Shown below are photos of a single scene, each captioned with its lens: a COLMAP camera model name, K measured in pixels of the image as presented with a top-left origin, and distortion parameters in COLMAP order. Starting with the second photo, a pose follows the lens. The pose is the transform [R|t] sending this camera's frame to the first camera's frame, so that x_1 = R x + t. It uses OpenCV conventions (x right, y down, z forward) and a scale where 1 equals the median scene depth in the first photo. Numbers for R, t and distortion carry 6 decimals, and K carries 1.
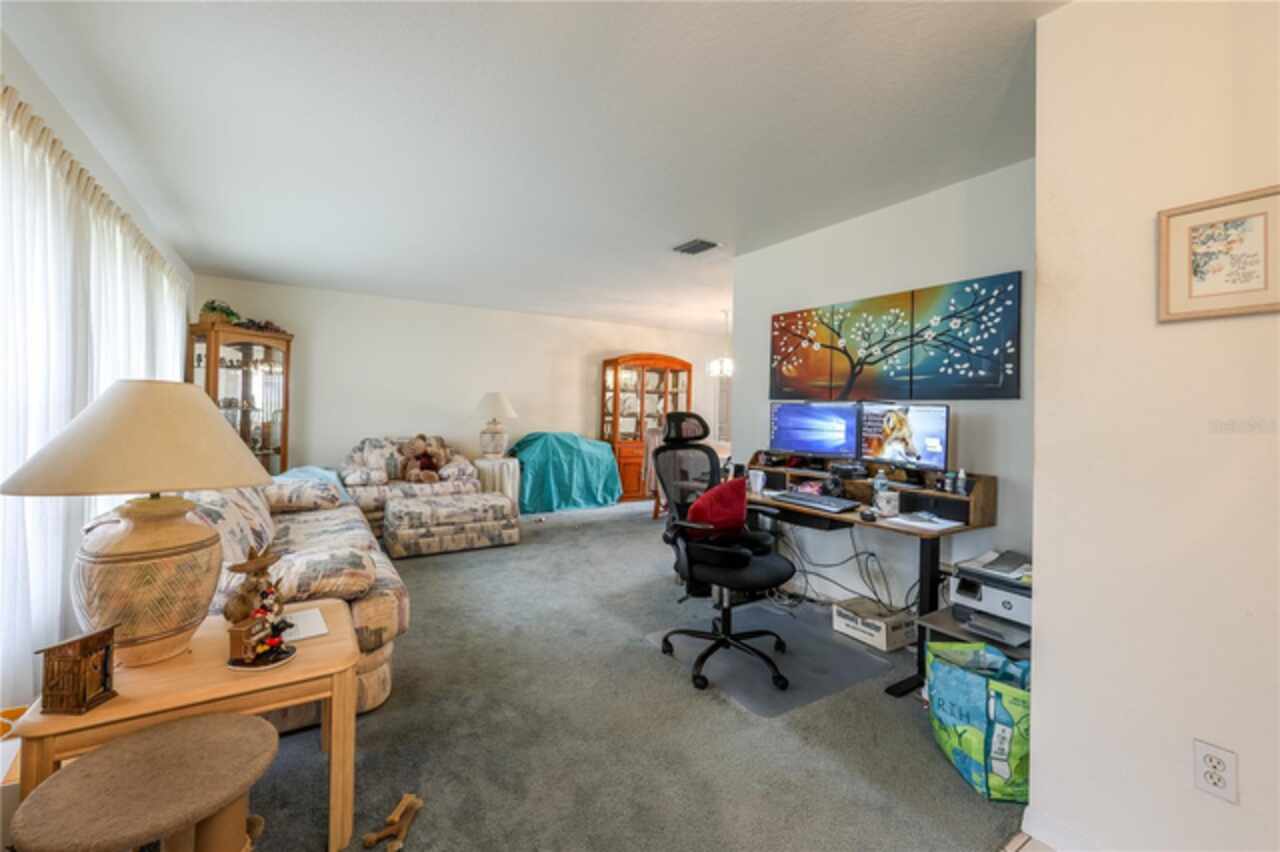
lens RADIAL K [[522.9, 0, 614.8], [0, 522.9, 410.8], [0, 0, 1]] dist [-0.000065, 0.000169]
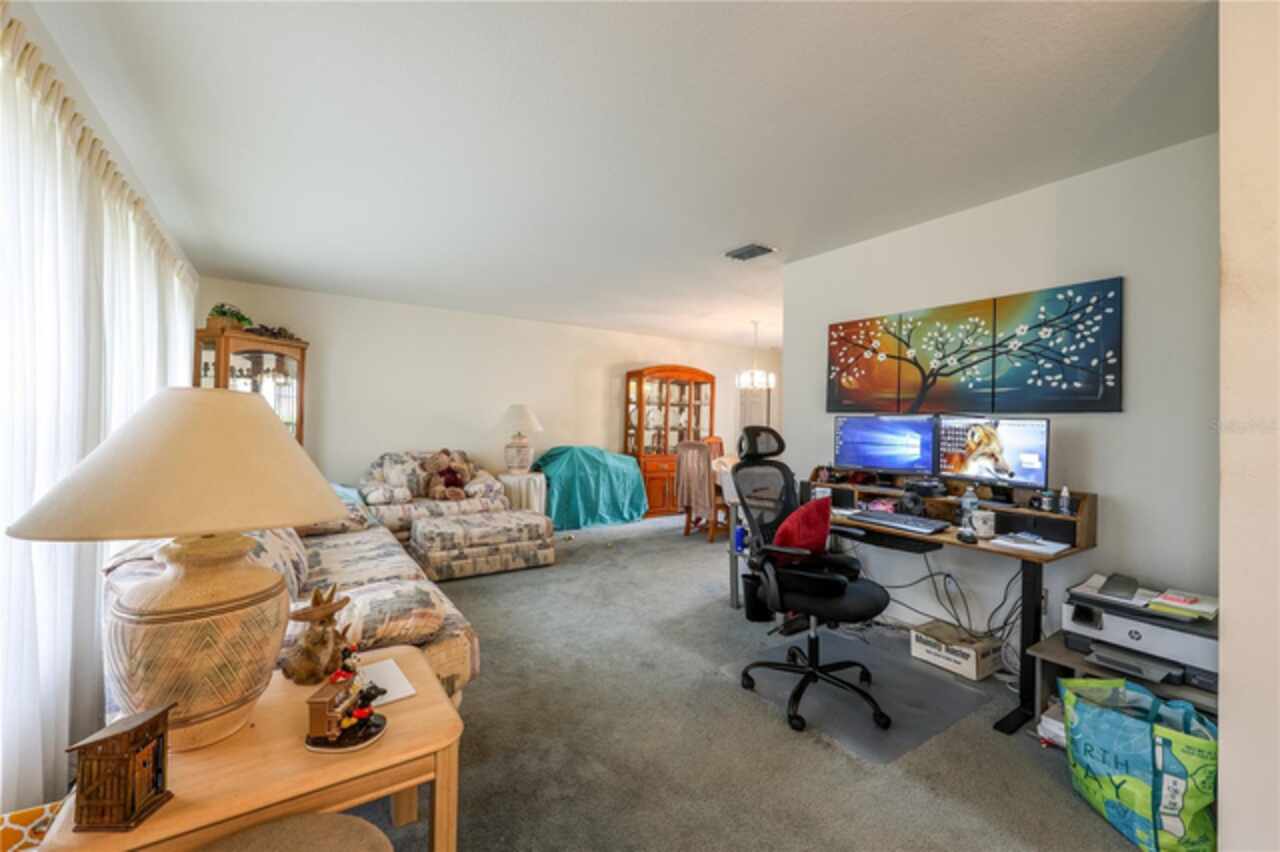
lens RADIAL K [[518.6, 0, 633.1], [0, 518.6, 422.8], [0, 0, 1]] dist [-0.000580, 0.000146]
pose [[0.999078, 0.000365, 0.042933, -0.099009], [-0.000328, 1.000000, -0.000867, -0.001780], [-0.042933, 0.000852, 0.999078, 0.067364]]
